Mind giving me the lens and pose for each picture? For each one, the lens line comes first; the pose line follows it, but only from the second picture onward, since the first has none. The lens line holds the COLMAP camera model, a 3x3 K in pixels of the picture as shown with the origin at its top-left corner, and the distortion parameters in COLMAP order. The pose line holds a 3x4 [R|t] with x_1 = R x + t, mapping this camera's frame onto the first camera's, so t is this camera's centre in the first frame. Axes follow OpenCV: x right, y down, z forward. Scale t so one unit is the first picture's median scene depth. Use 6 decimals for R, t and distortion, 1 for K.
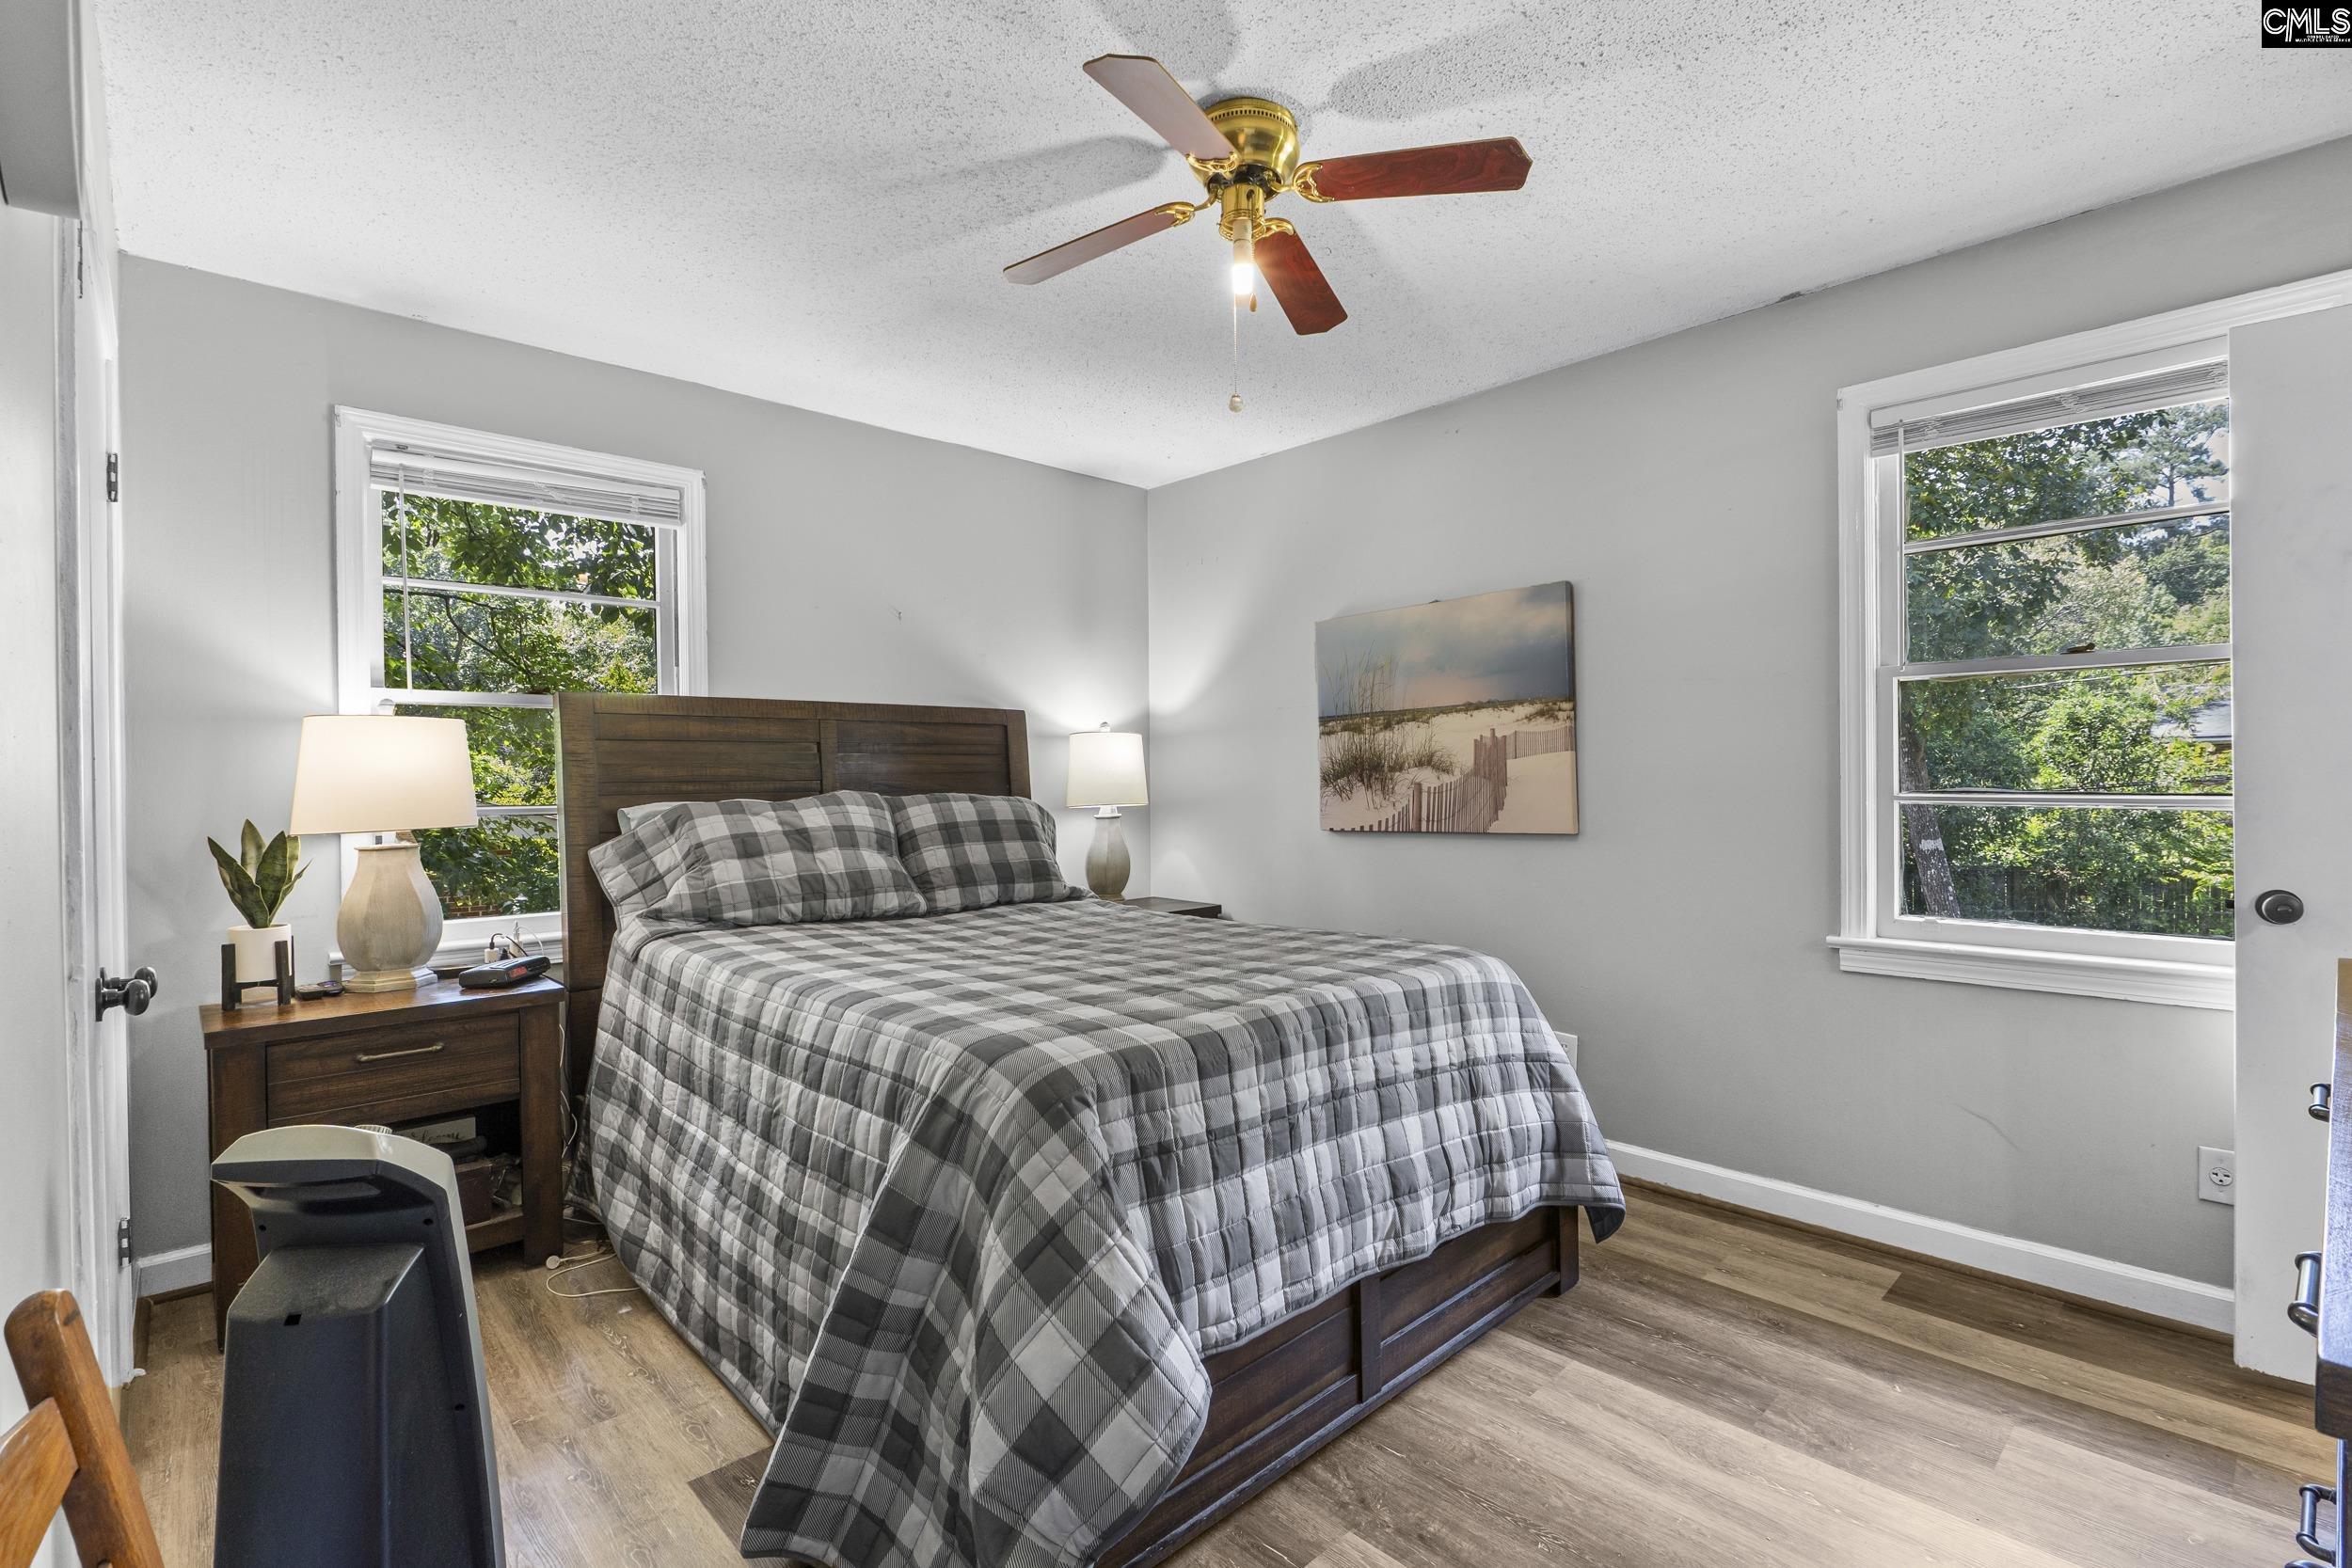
lens RADIAL K [[1081.4, 0, 1175.6], [0, 1081.4, 785.3], [0, 0, 1]] dist [-0.010894, -0.001116]
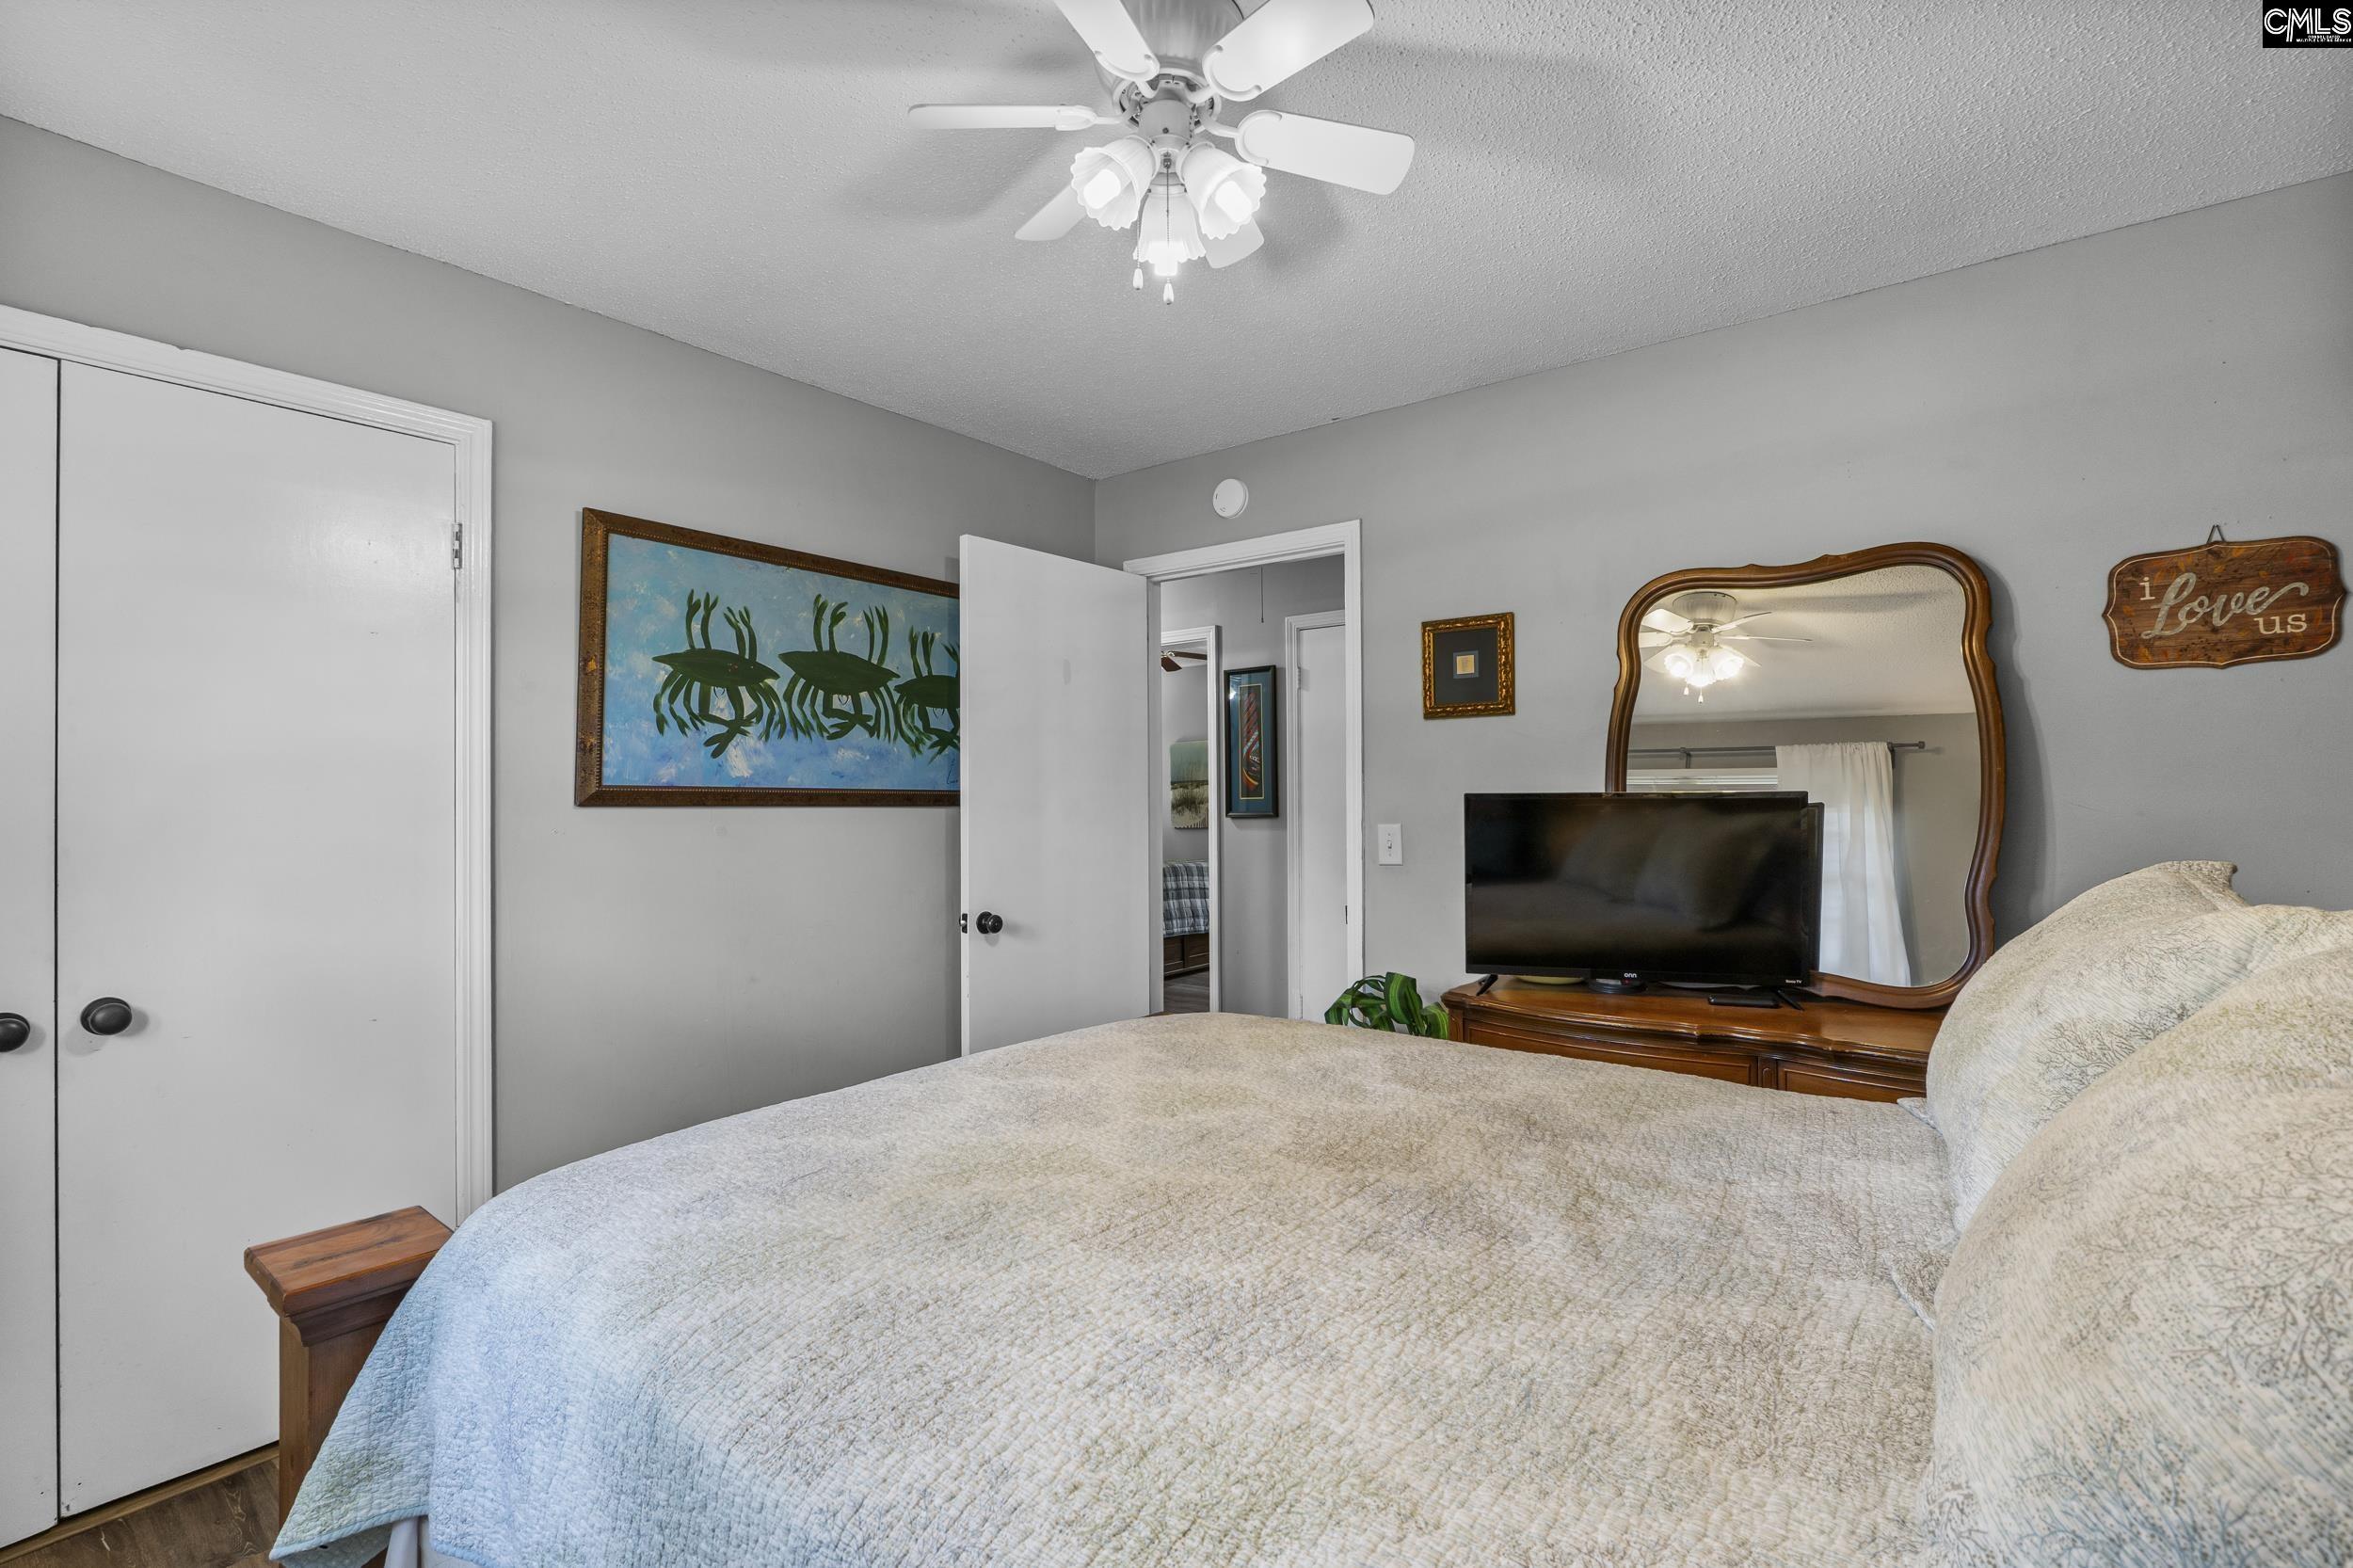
lens RADIAL K [[1081.9, 0, 1173.6], [0, 1081.9, 790.1], [0, 0, 1]] dist [-0.010894, -0.001116]
pose [[0.988923, 0.010298, 0.148070, -0.427349], [-0.007618, 0.999797, -0.018652, 0.003349], [-0.148232, 0.017317, 0.988801, -2.722763]]
